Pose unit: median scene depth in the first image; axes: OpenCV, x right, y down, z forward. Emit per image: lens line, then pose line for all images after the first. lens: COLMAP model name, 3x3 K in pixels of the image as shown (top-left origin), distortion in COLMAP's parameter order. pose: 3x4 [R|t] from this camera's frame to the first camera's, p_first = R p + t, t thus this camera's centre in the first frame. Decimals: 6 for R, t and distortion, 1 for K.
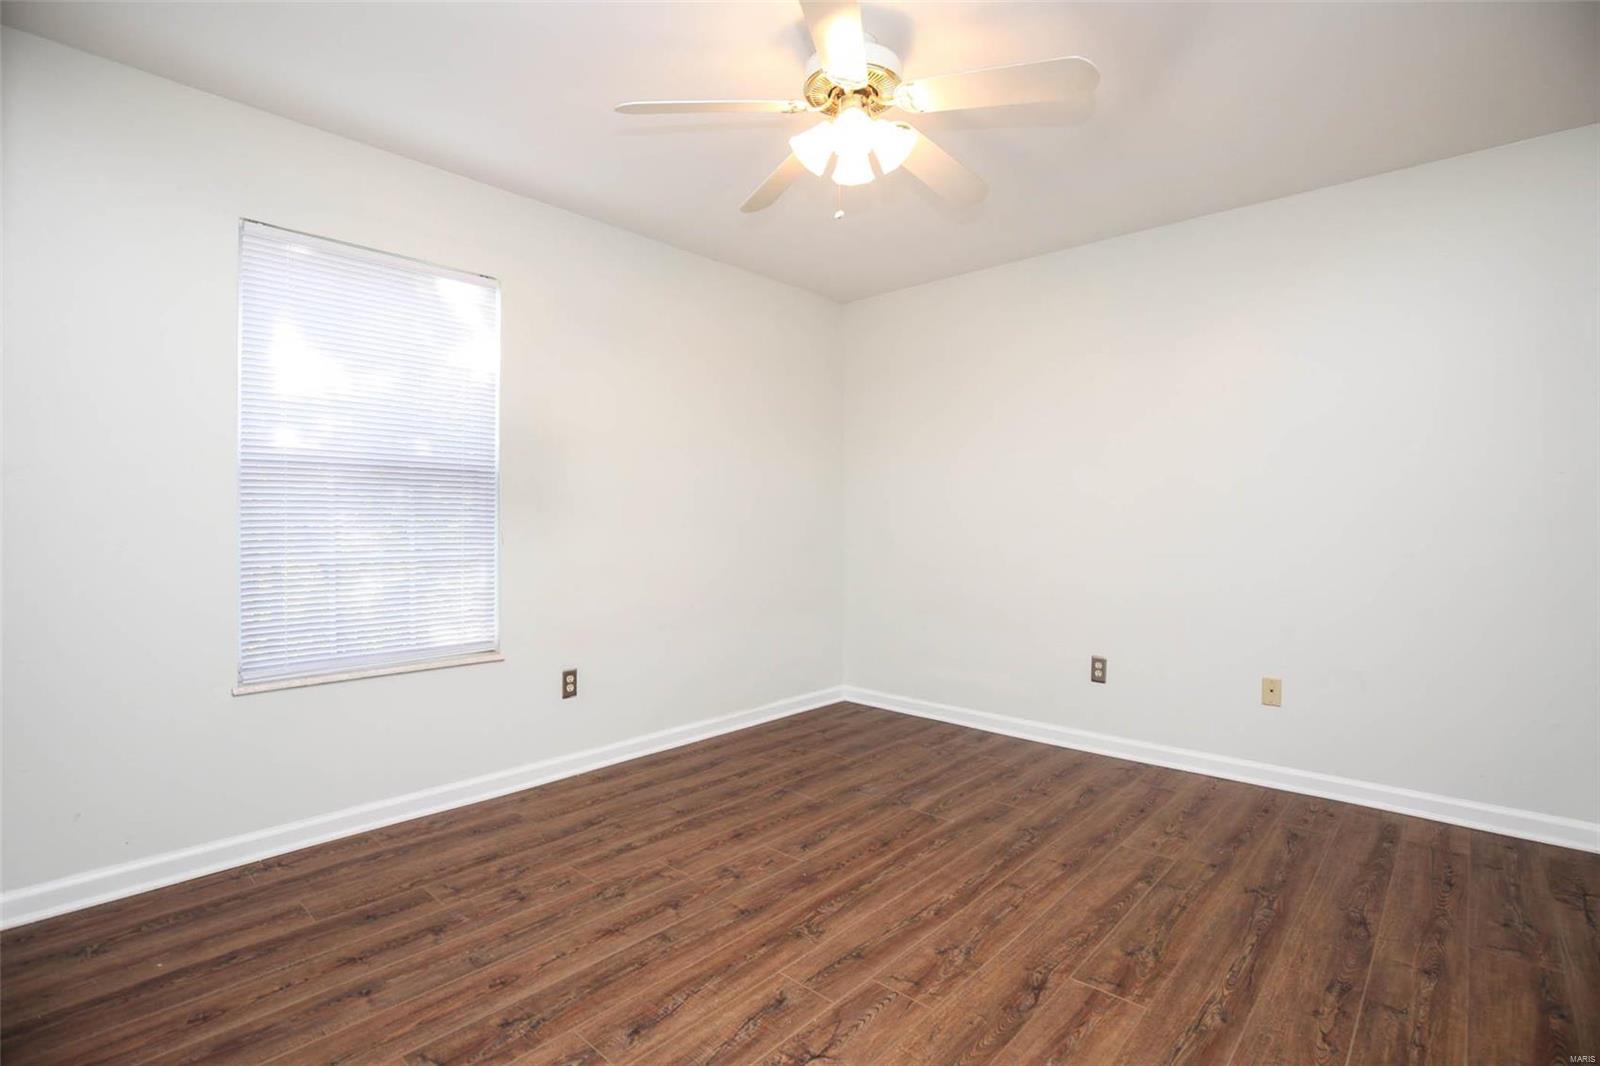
lens RADIAL K [[746.0, 0, 802.6], [0, 746.0, 541.6], [0, 0, 1]] dist [-0.022204, 0.000083]
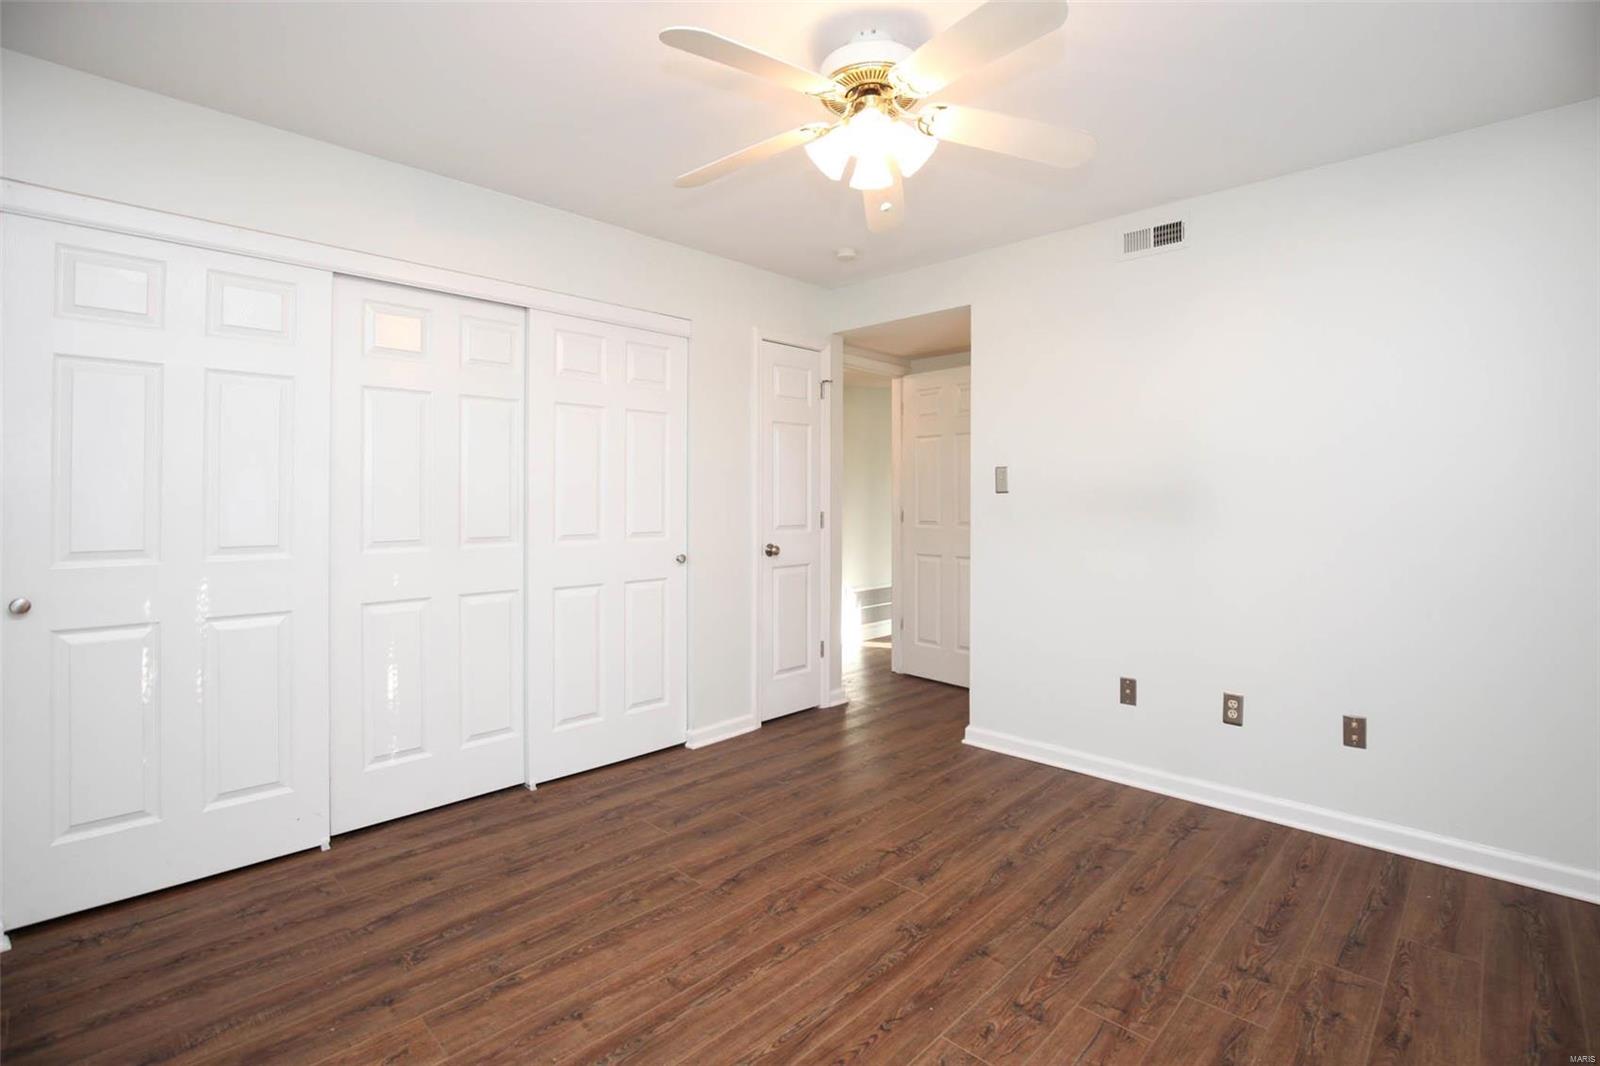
lens RADIAL K [[750.2, 0, 802.1], [0, 750.2, 493.6], [0, 0, 1]] dist [-0.031570, -0.000244]
pose [[-0.999690, -0.000871, 0.024866, 0.133601], [-0.000376, 0.999801, 0.019937, -0.112111], [-0.024879, 0.019921, -0.999492, 1.995892]]
